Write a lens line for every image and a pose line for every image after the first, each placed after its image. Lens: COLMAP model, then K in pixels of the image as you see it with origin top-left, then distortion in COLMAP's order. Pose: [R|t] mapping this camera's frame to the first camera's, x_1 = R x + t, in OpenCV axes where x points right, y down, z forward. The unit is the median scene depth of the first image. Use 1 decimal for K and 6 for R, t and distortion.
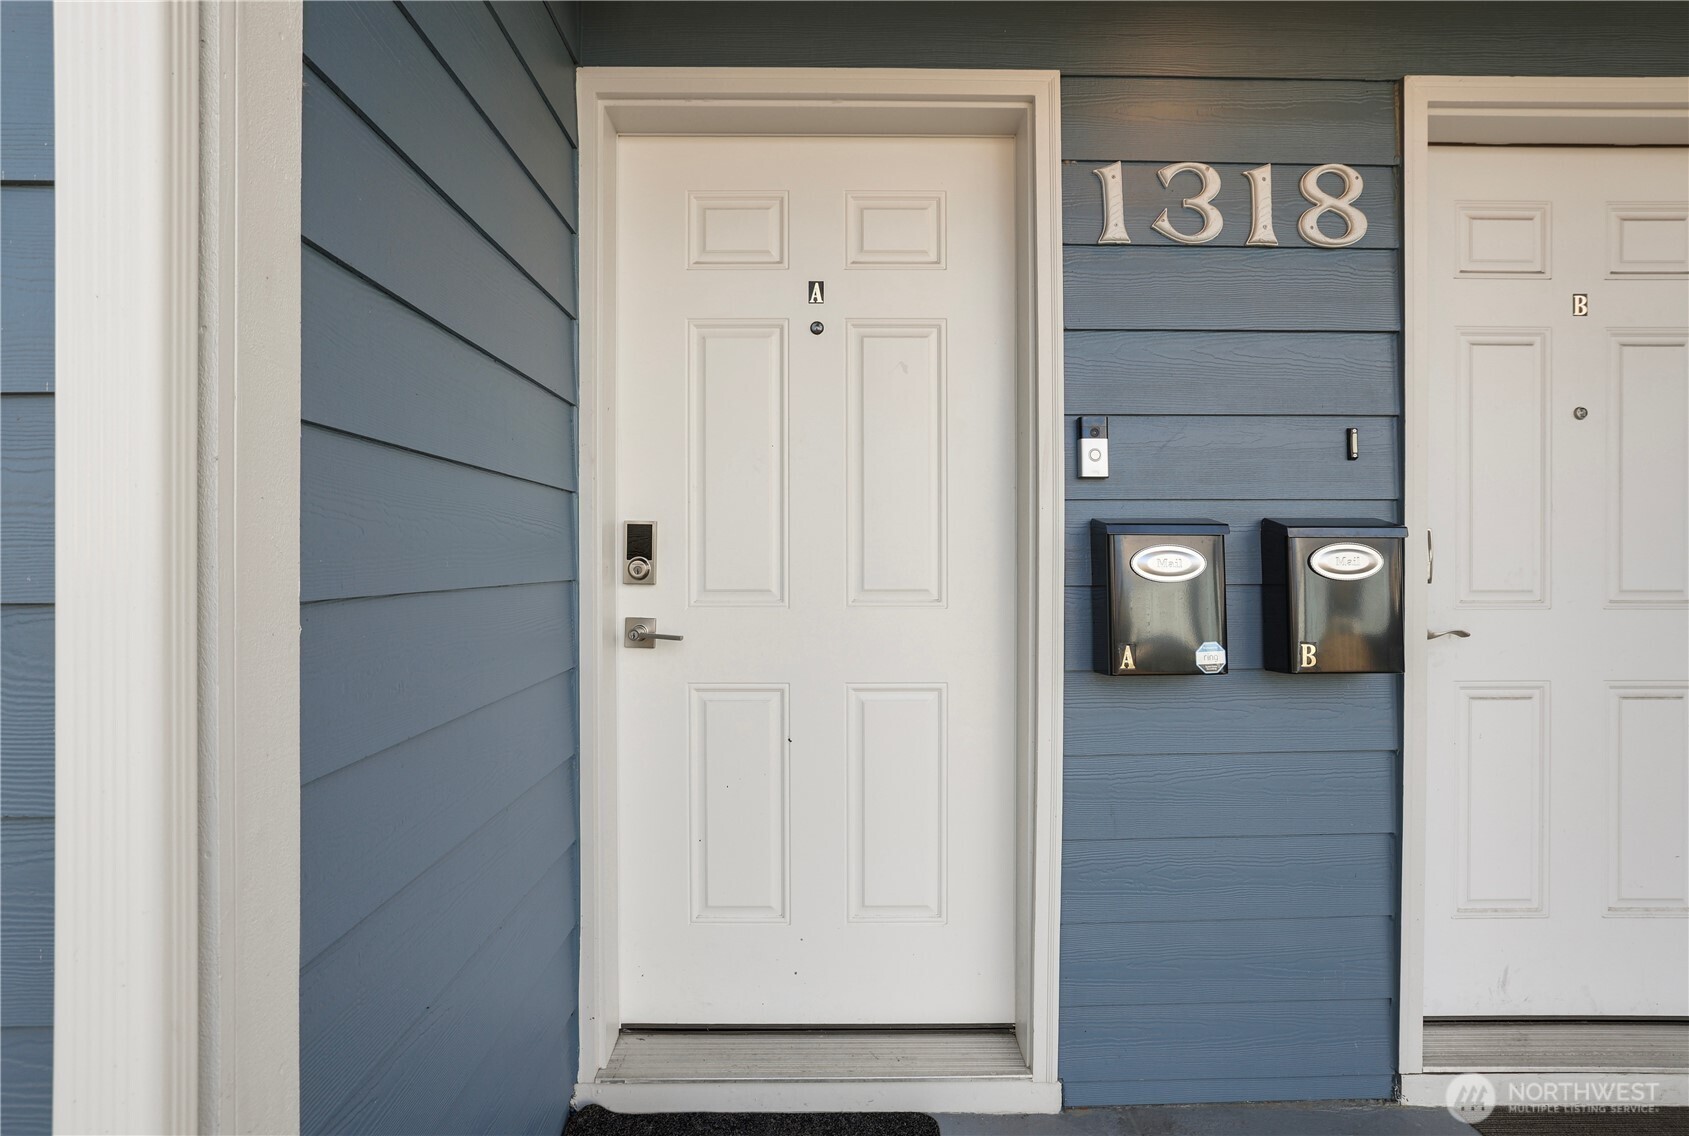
lens RADIAL K [[755.9, 0, 841.9], [0, 755.9, 557.7], [0, 0, 1]] dist [-0.030402, 0.010319]
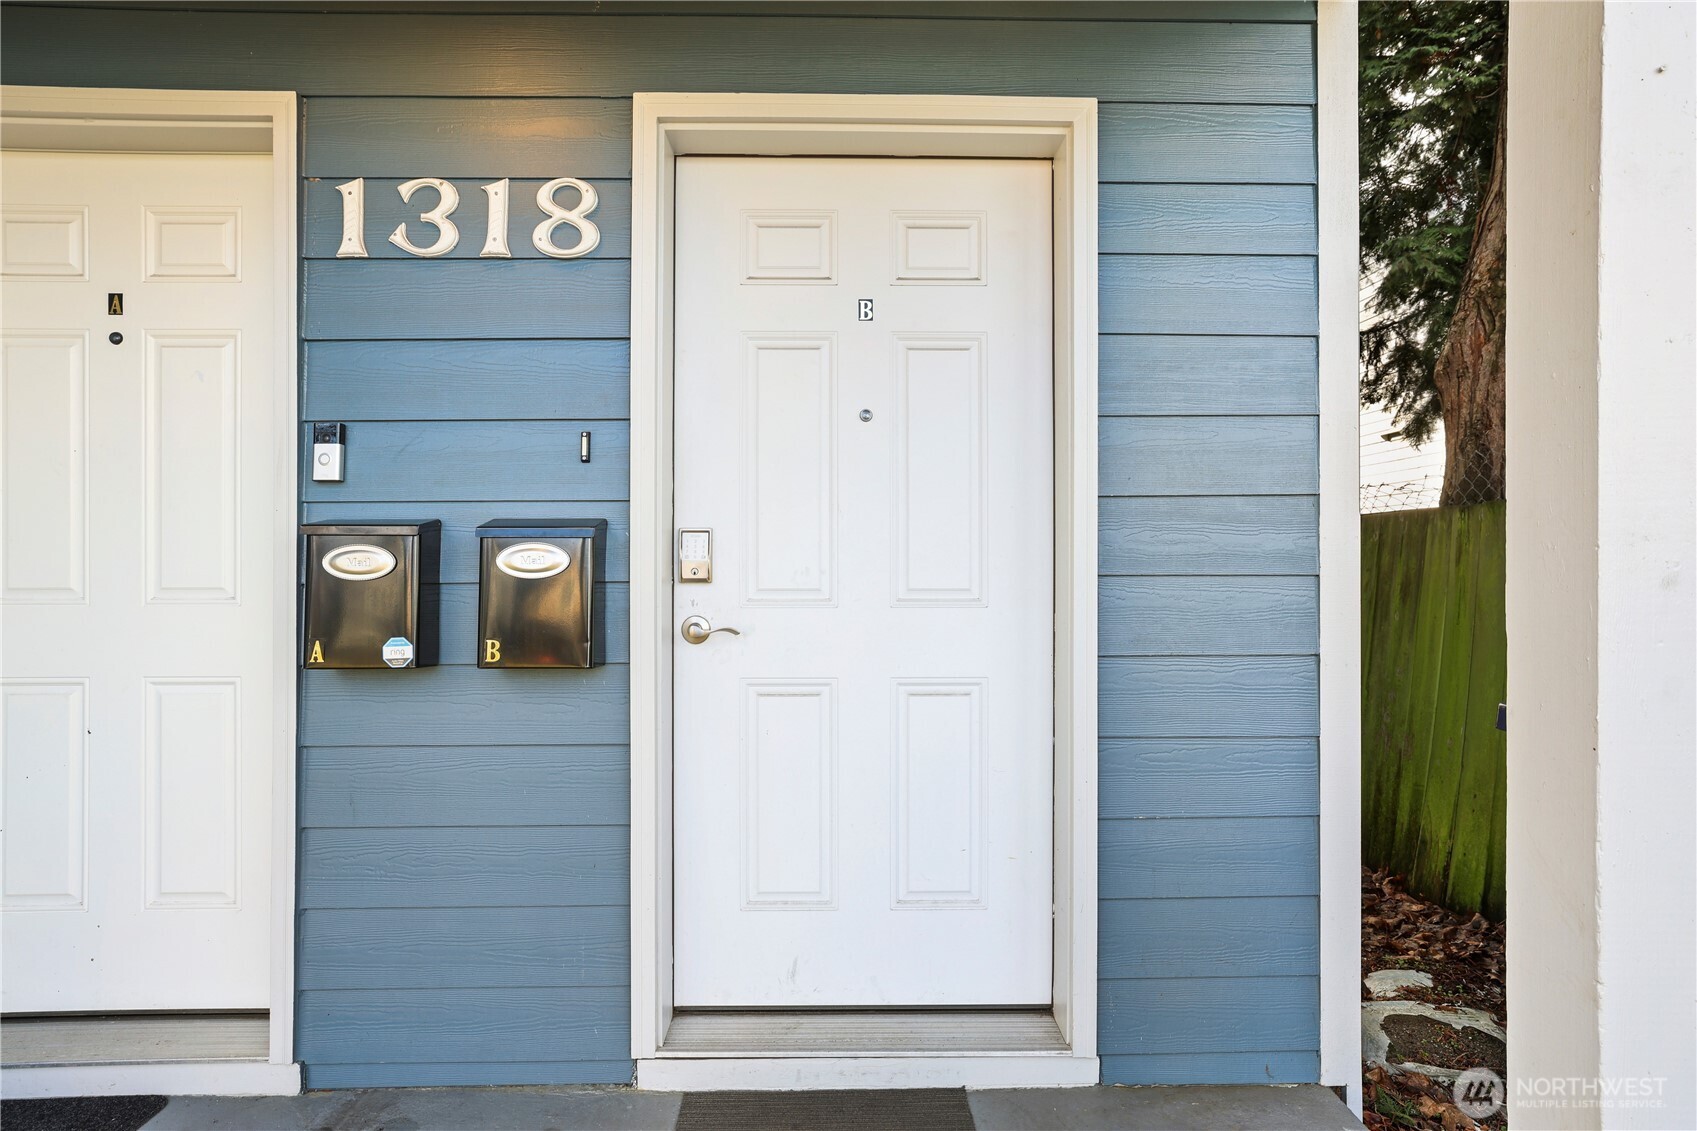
lens RADIAL K [[751.8, 0, 856.8], [0, 751.8, 556.2], [0, 0, 1]] dist [-0.039860, 0.020795]
pose [[0.999972, -0.000774, 0.007432, 1.055508], [0.000841, 0.999960, -0.008919, 0.008749], [-0.007424, 0.008925, 0.999933, -0.035075]]
